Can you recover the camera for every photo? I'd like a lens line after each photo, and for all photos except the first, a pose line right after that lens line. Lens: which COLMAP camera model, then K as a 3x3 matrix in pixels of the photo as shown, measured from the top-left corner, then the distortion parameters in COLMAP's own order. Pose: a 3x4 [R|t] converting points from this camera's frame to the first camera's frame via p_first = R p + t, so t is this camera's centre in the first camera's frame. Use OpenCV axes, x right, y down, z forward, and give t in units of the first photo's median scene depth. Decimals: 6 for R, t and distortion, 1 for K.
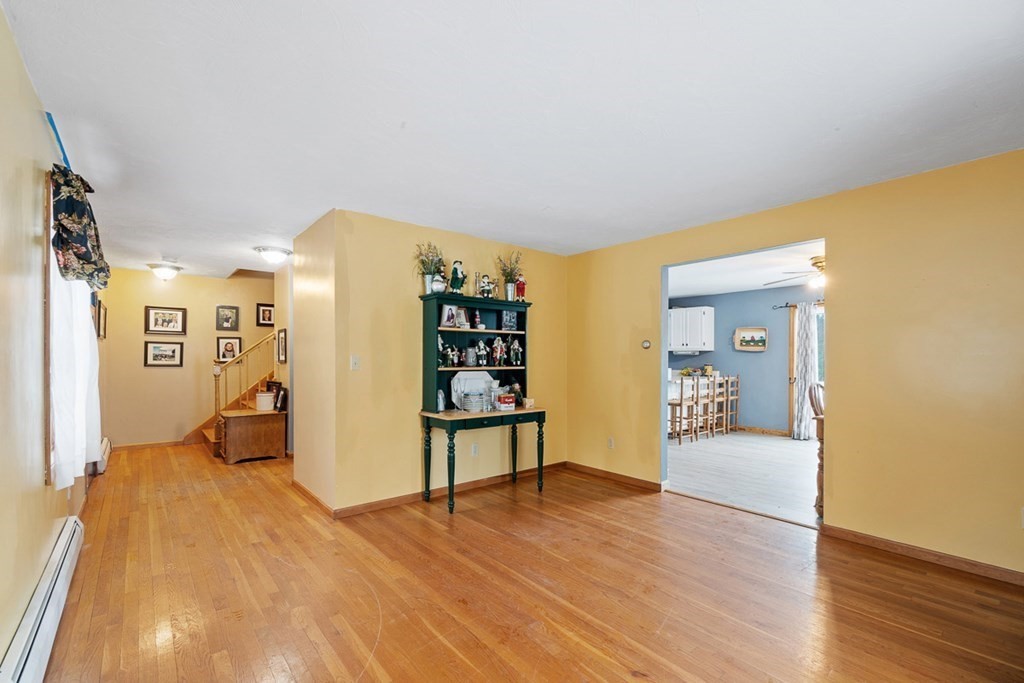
lens RADIAL K [[446.4, 0, 502.8], [0, 446.4, 358.6], [0, 0, 1]] dist [-0.000310, -0.000074]
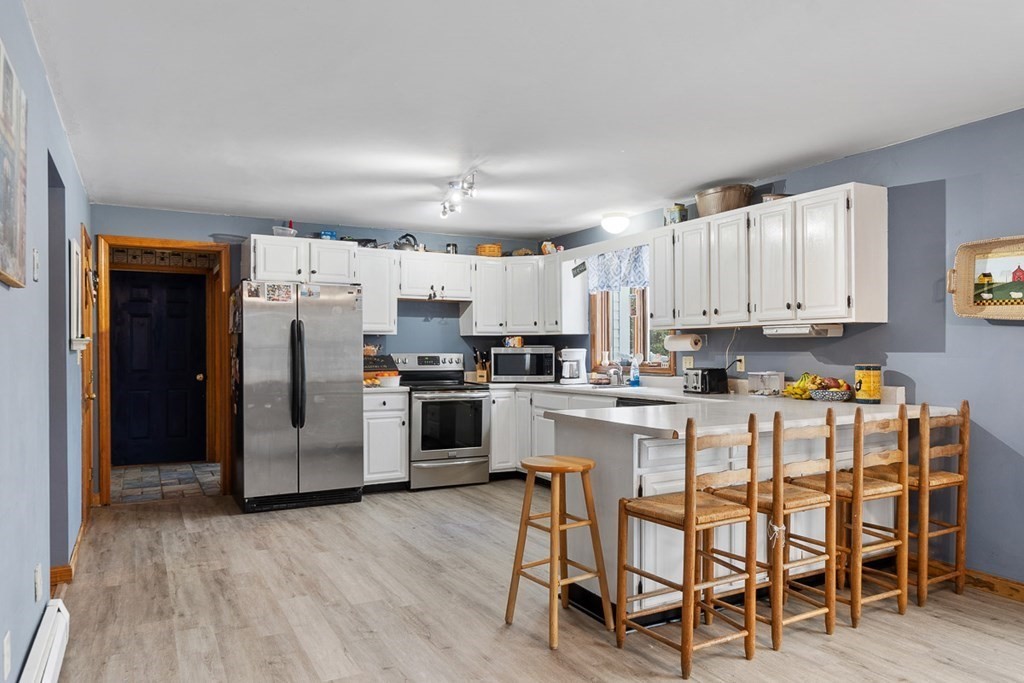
lens RADIAL K [[680.0, 0, 501.4], [0, 680.0, 351.9], [0, 0, 1]] dist [0.007369, 0.001971]
pose [[0.981682, -0.004266, -0.190480, 0.563435], [0.004555, 0.999989, 0.001082, 0.002446], [0.190474, -0.001930, 0.981690, 0.898418]]
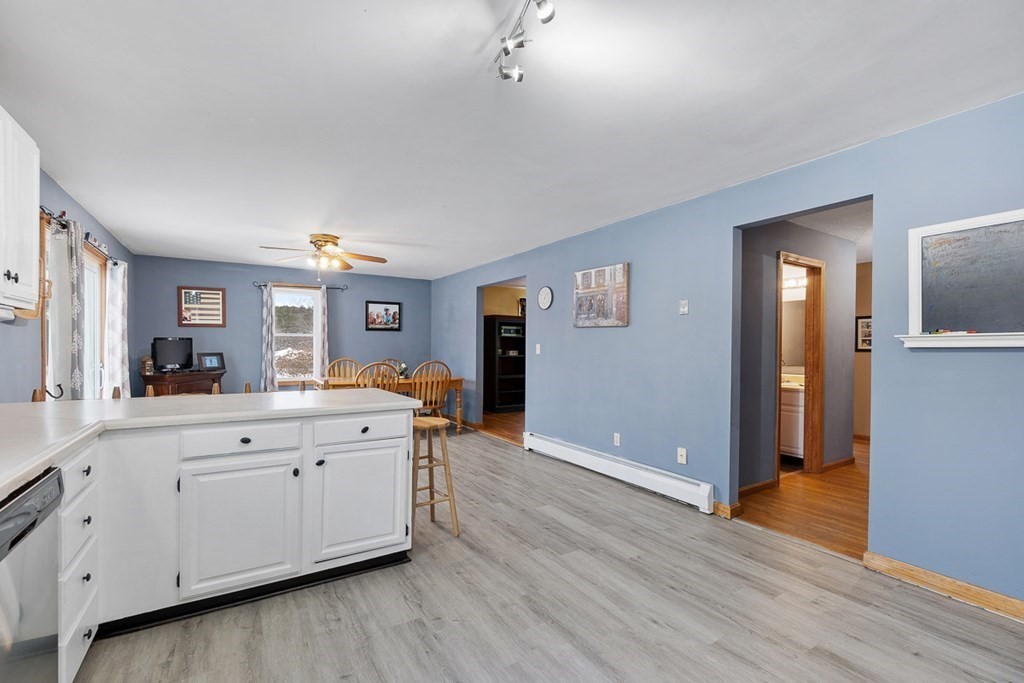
lens RADIAL K [[439.5, 0, 502.6], [0, 439.5, 353.9], [0, 0, 1]] dist [-0.001372, -0.000346]
pose [[-0.991536, -0.011289, 0.129339, 0.274991], [-0.008844, 0.999772, 0.019458, -0.000151], [-0.129529, 0.018150, -0.991410, 2.280262]]
